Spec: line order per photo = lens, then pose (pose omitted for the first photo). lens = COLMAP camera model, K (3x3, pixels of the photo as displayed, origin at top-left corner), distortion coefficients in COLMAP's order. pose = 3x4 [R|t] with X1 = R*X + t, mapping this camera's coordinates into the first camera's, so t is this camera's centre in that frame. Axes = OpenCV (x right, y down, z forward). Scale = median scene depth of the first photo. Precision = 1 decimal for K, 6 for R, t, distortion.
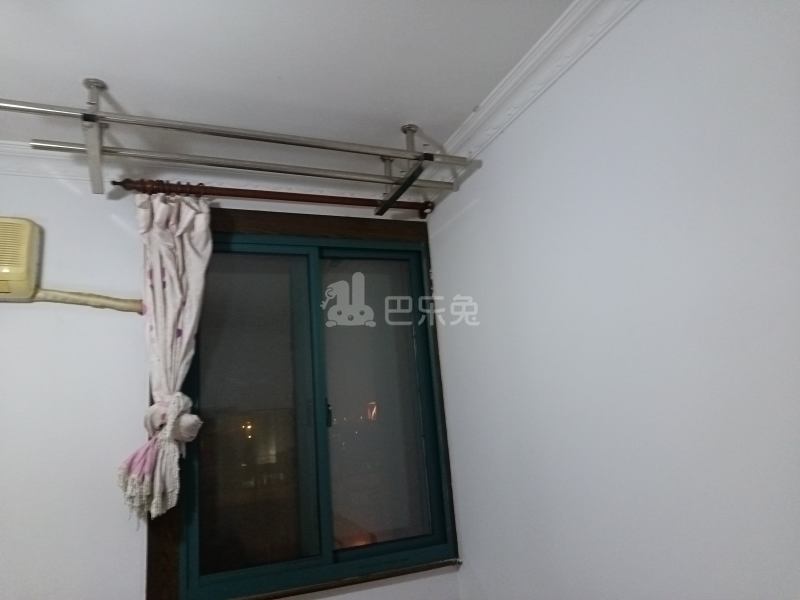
lens RADIAL K [[554.7, 0, 400.0], [0, 554.7, 300.0], [0, 0, 1]] dist [-0.009273, 0.000210]
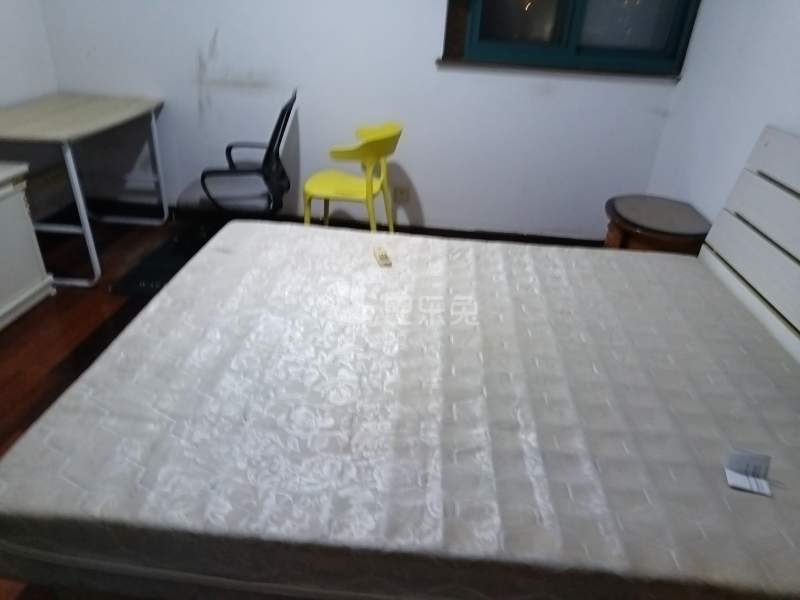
lens RADIAL K [[554.7, 0, 400.0], [0, 554.7, 300.0], [0, 0, 1]] dist [-0.009273, 0.000210]
pose [[0.888269, 0.321663, -0.327889, 0.120371], [-0.020872, 0.741380, 0.670761, 0.039432], [0.458849, -0.588972, 0.665258, -0.376619]]
